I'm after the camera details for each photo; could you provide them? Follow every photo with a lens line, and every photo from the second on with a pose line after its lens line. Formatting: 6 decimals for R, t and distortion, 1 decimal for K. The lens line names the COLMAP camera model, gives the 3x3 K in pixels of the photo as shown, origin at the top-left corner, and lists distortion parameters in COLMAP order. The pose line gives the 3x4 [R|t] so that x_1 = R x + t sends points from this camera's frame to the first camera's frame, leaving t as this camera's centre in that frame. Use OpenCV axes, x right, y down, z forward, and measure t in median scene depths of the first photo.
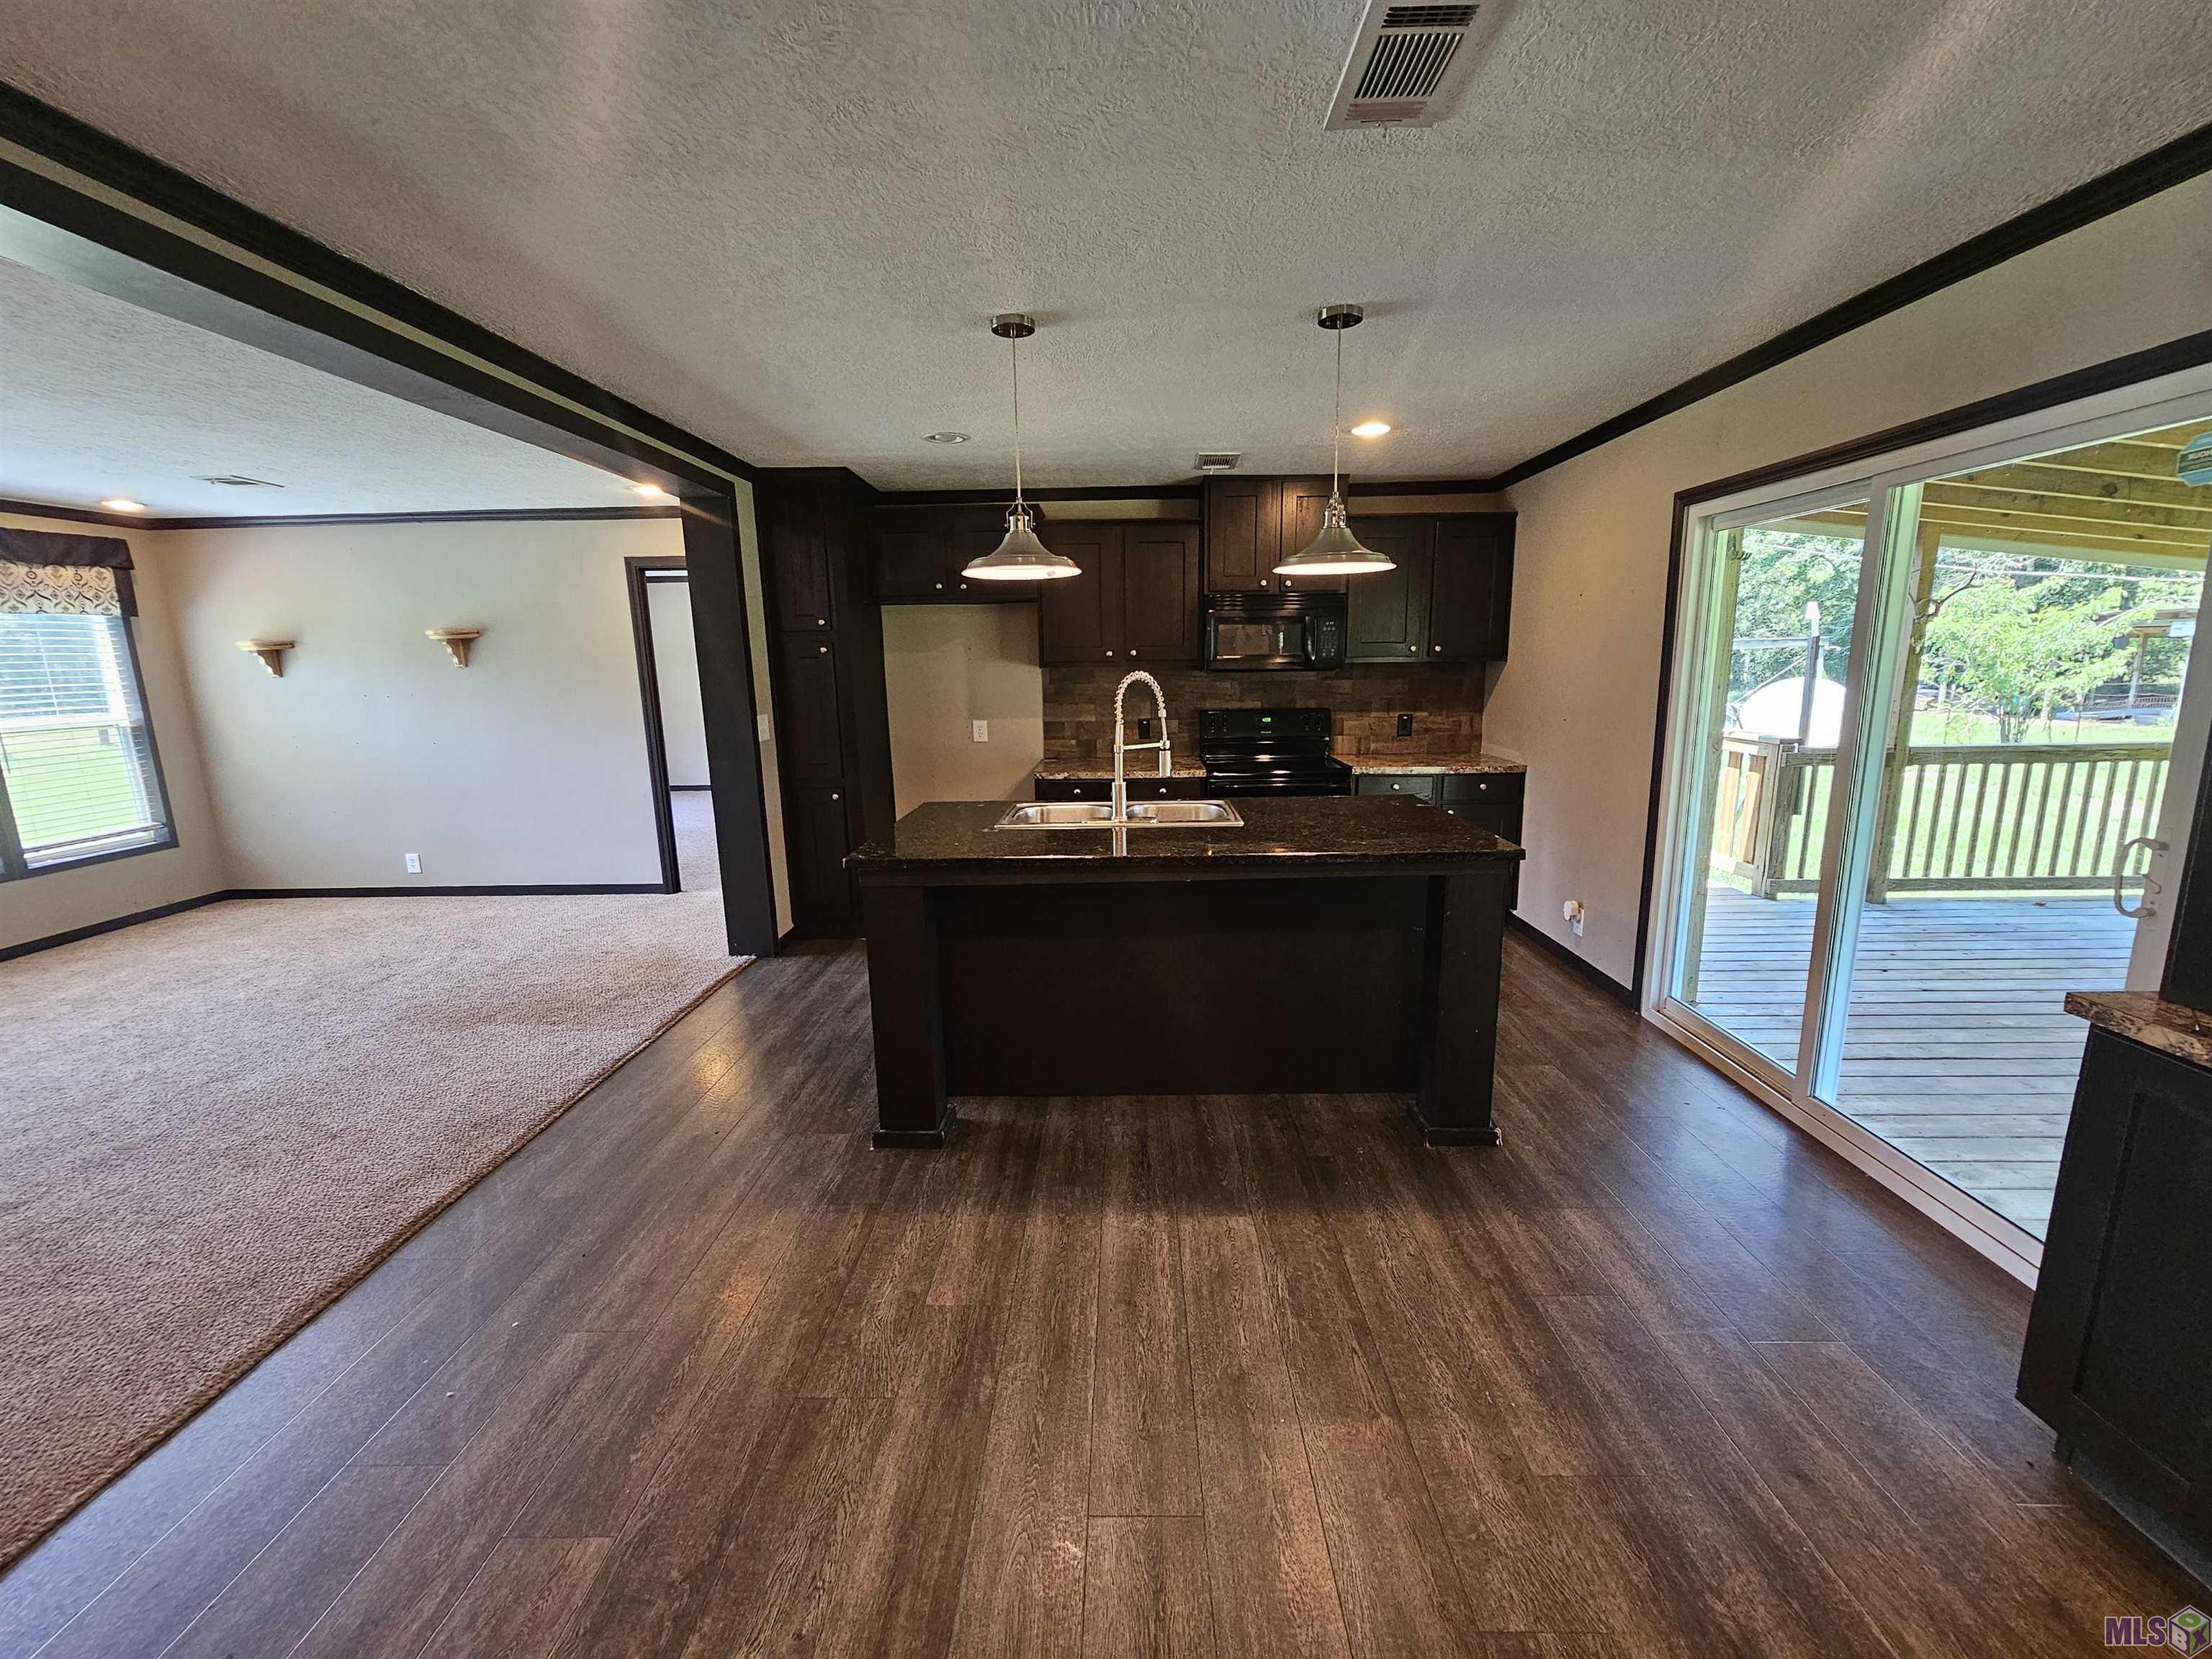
lens RADIAL K [[900.0, 0, 1106.0], [0, 900.0, 829.5], [0, 0, 1]] dist [-0.002059, 0.000336]
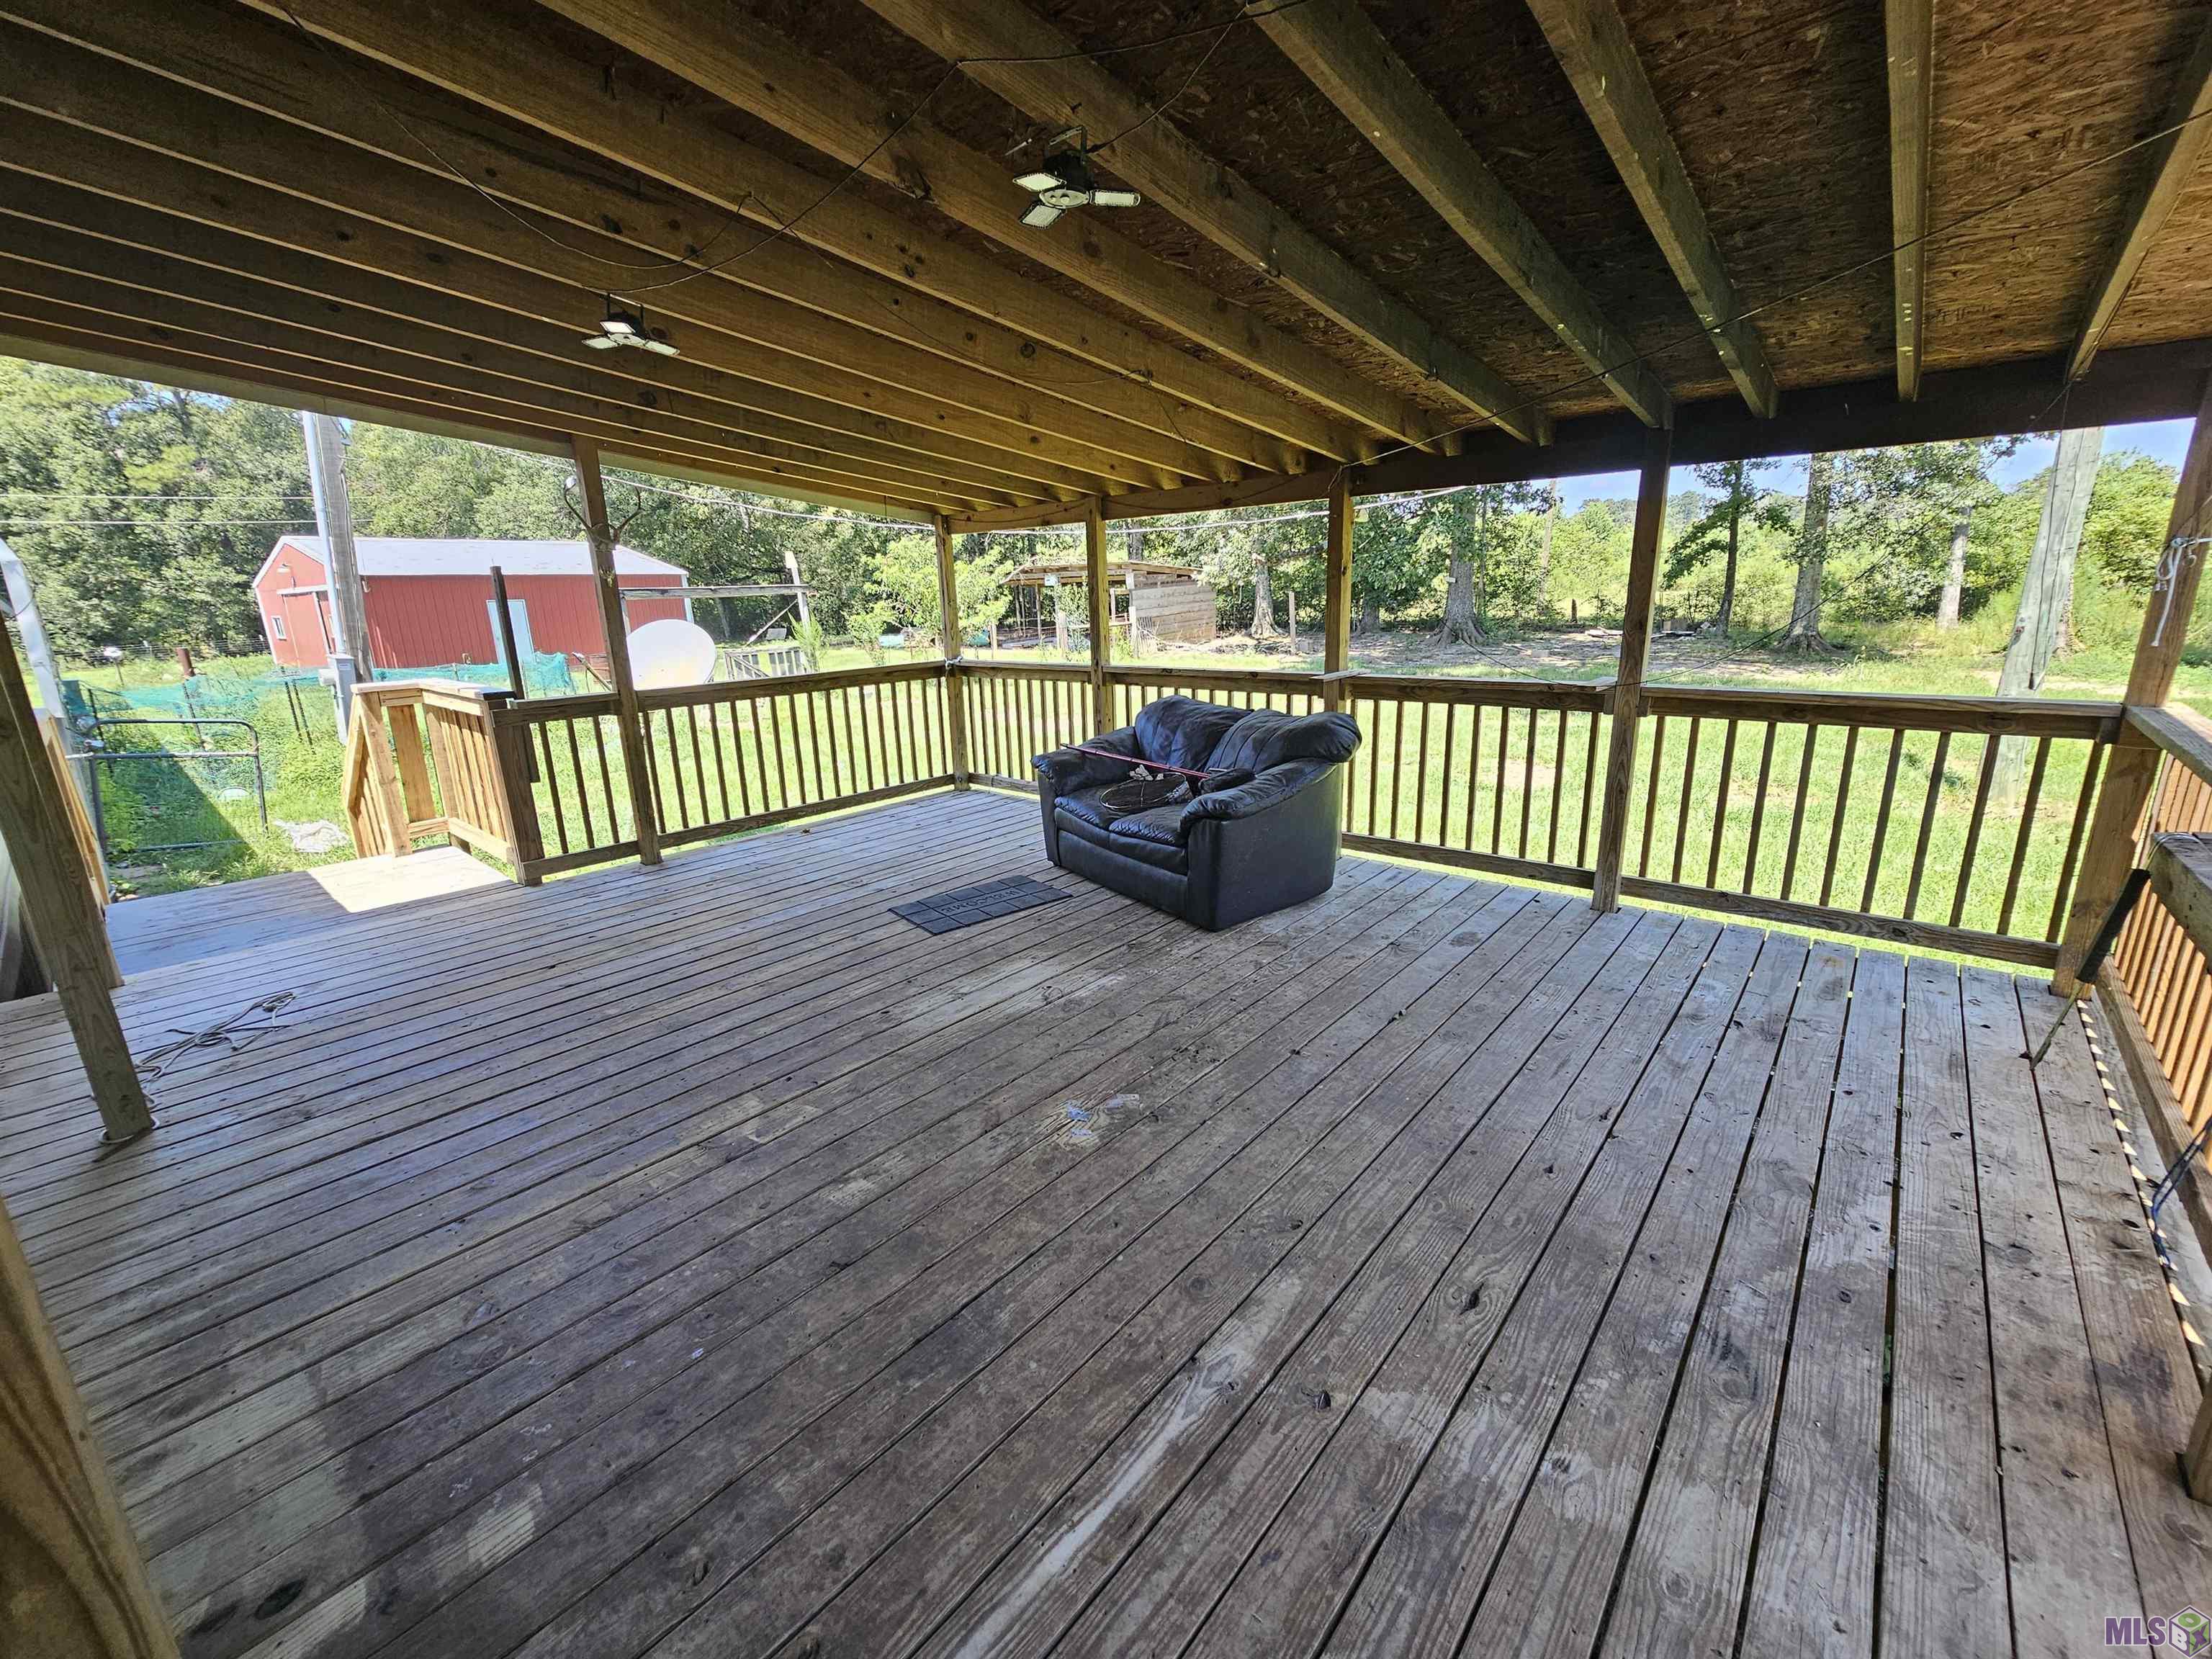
lens RADIAL K [[900.0, 0, 1106.0], [0, 900.0, 829.5], [0, 0, 1]] dist [-0.002059, 0.000336]
pose [[0.647871, -0.197646, 0.735662, 0.490475], [0.160160, 0.979509, 0.122111, 0.009764], [-0.744722, 0.038711, 0.666251, 0.044454]]
